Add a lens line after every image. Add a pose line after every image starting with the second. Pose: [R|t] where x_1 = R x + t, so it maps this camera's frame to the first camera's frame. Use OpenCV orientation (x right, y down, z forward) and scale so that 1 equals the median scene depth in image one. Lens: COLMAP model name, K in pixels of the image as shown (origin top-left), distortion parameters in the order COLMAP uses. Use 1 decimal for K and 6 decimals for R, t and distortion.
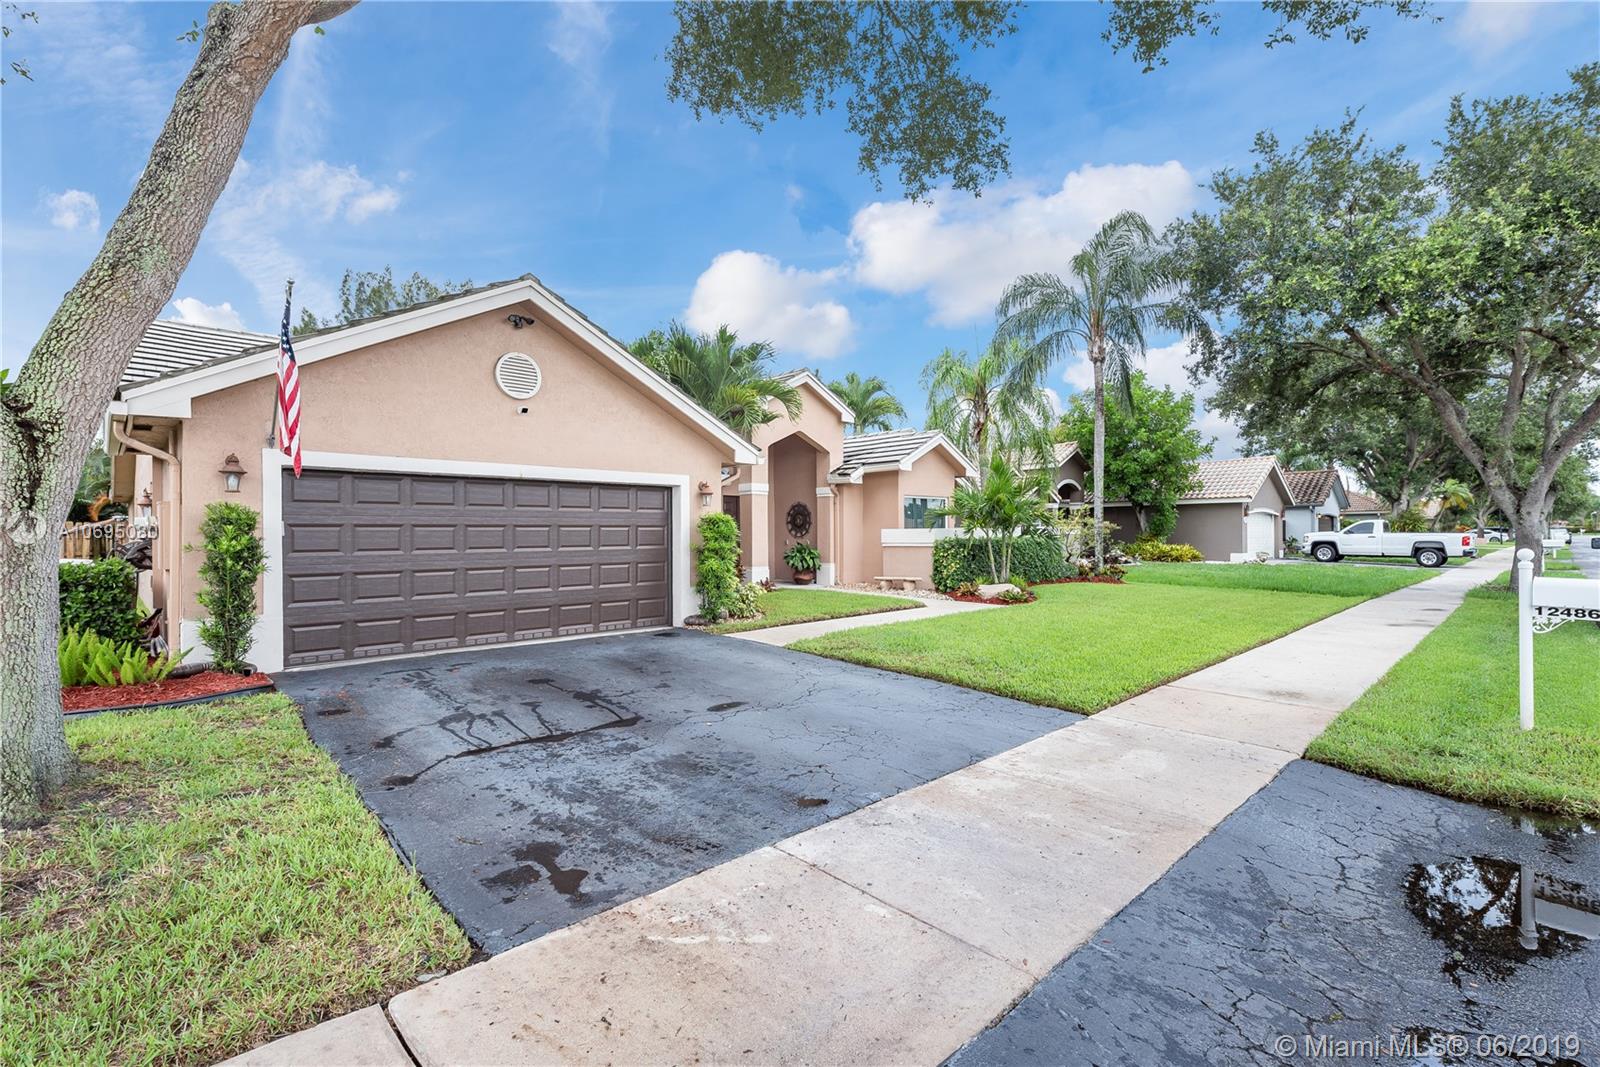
lens RADIAL K [[737.2, 0, 803.8], [0, 737.2, 528.3], [0, 0, 1]] dist [0.000160, -0.000270]
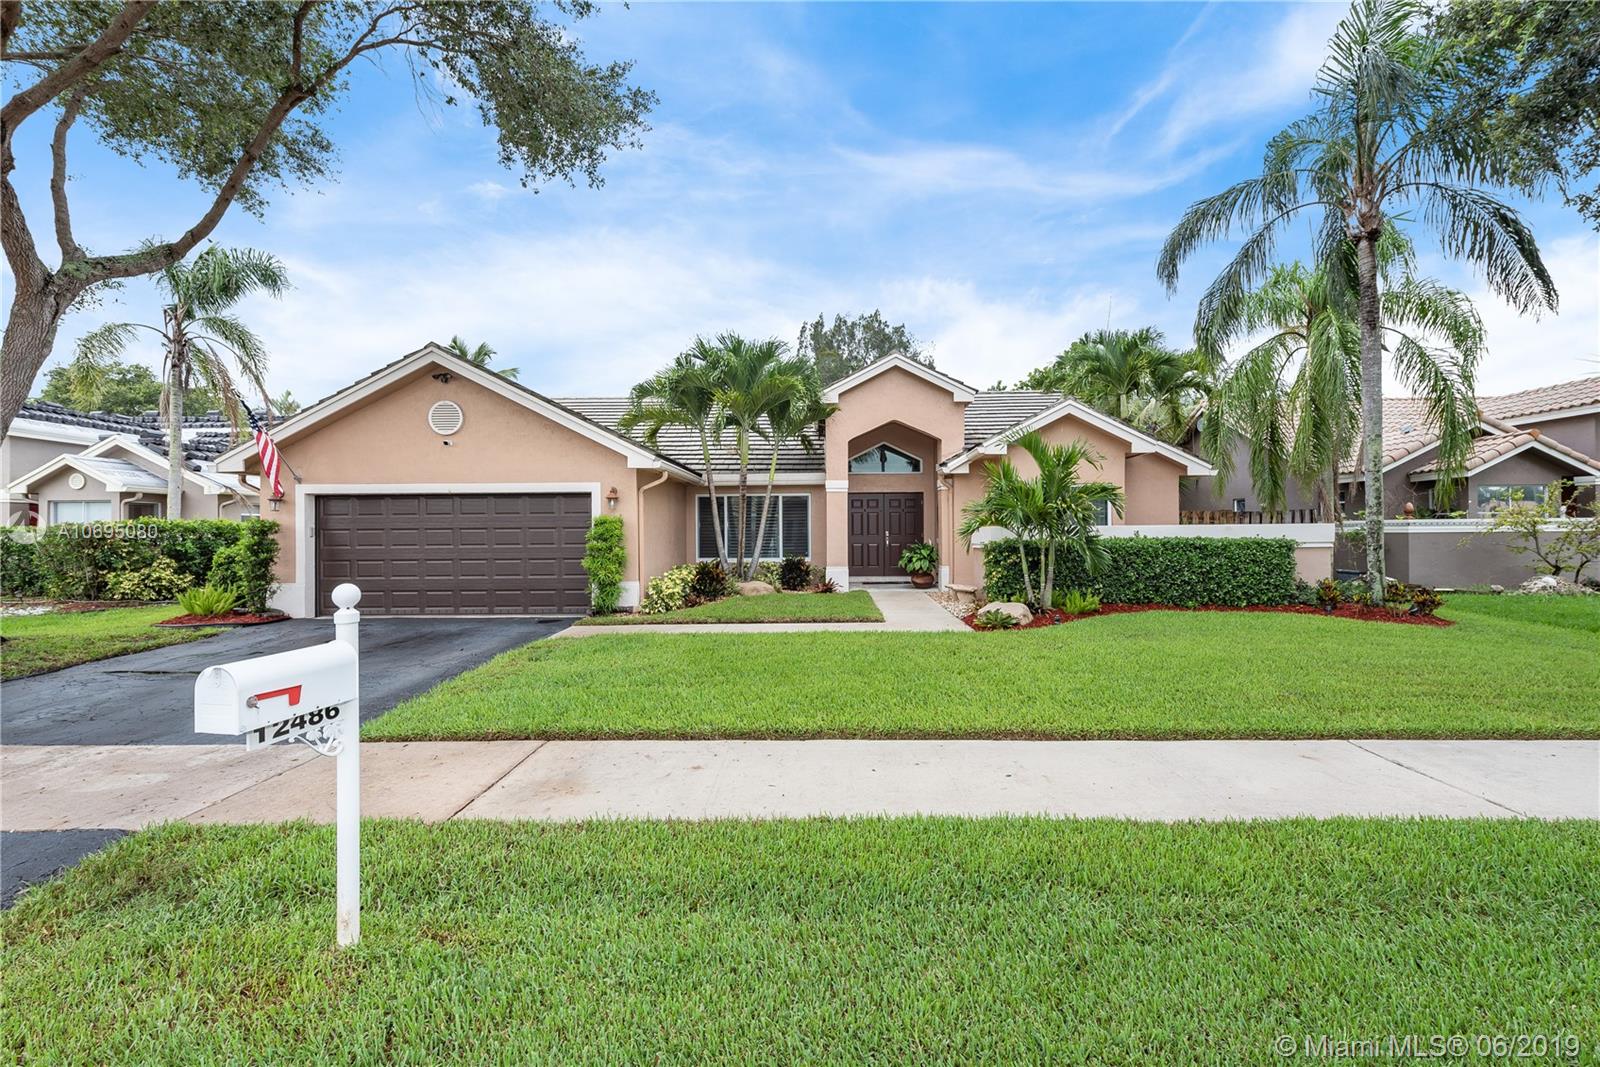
lens RADIAL K [[700.9, 0, 791.5], [0, 700.9, 525.1], [0, 0, 1]] dist [-0.010420, -0.000262]
pose [[0.696807, -0.002882, -0.717253, 0.892928], [0.007389, 0.999968, 0.003160, -0.008921], [0.717221, -0.007502, 0.696806, 0.515797]]
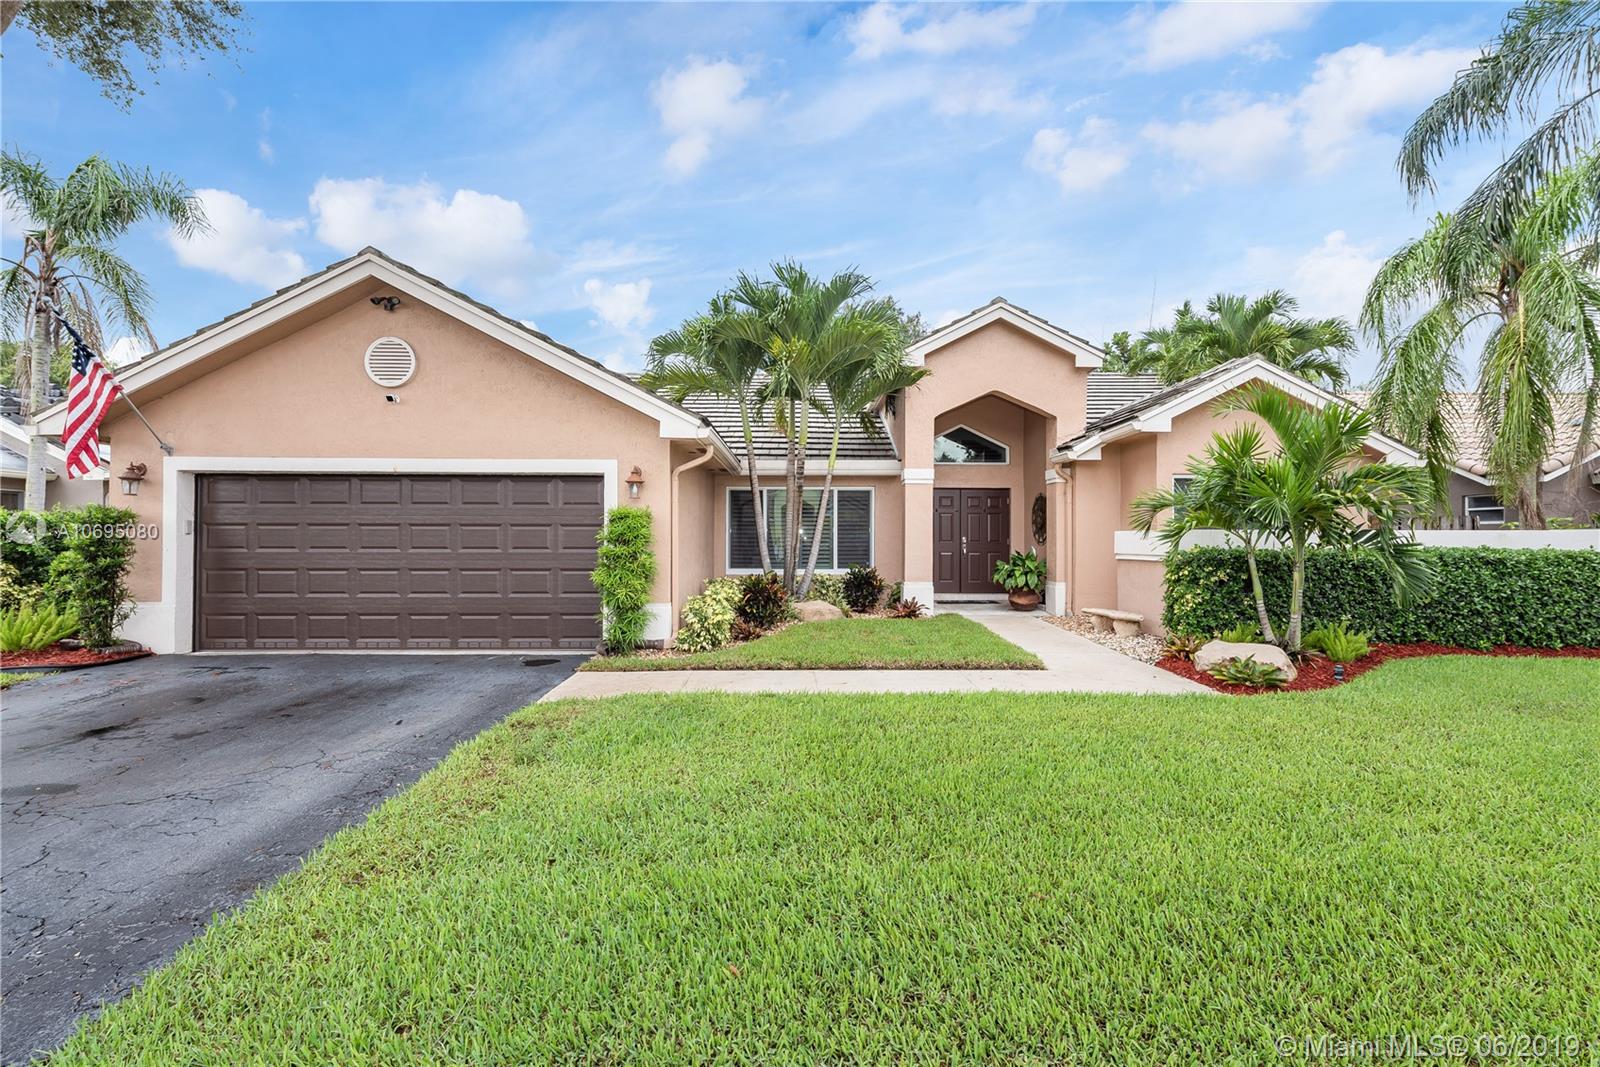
lens RADIAL K [[703.5, 0, 789.9], [0, 703.5, 528.6], [0, 0, 1]] dist [-0.000485, -0.000491]
pose [[0.716717, 0.000771, -0.697364, 0.539678], [-0.003380, 0.999991, -0.002368, 0.002063], [0.697356, 0.004054, 0.716714, 0.660373]]
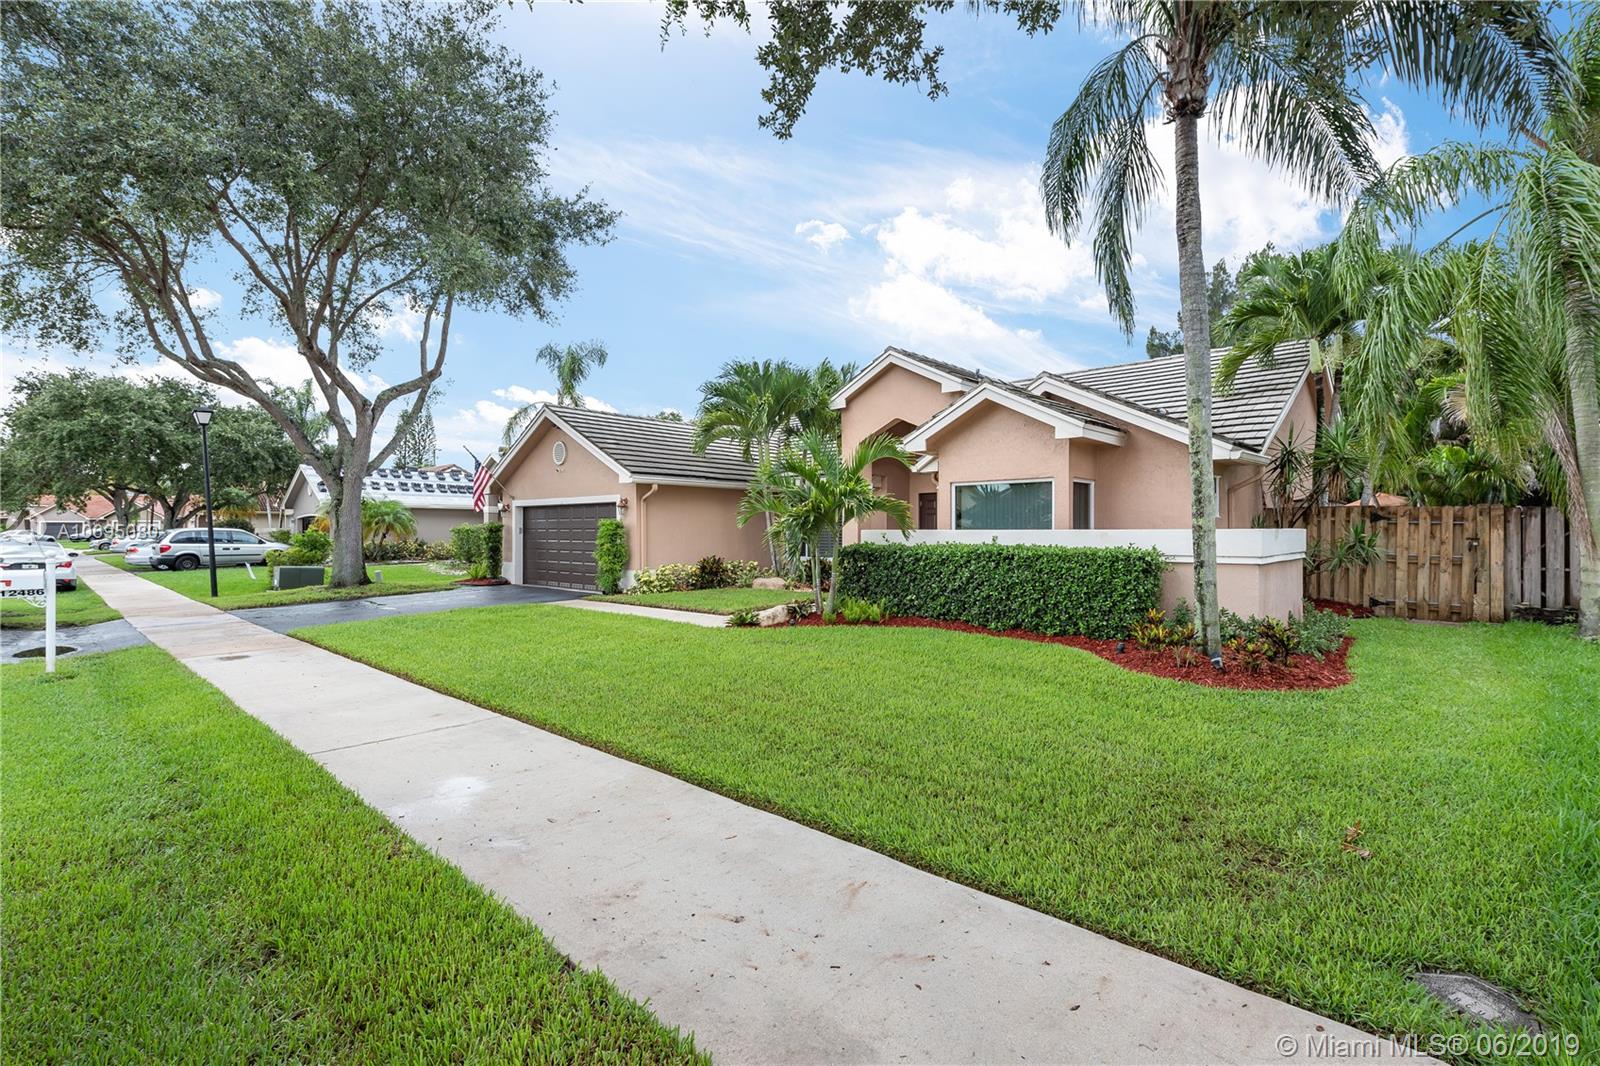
lens RADIAL K [[737.2, 0, 803.8], [0, 737.2, 527.8], [0, 0, 1]] dist [0.000160, -0.000270]
pose [[0.040528, 0.005899, -0.999161, 1.488790], [0.009211, 0.999938, 0.006278, -0.011518], [0.999136, -0.009458, 0.040471, 1.446262]]
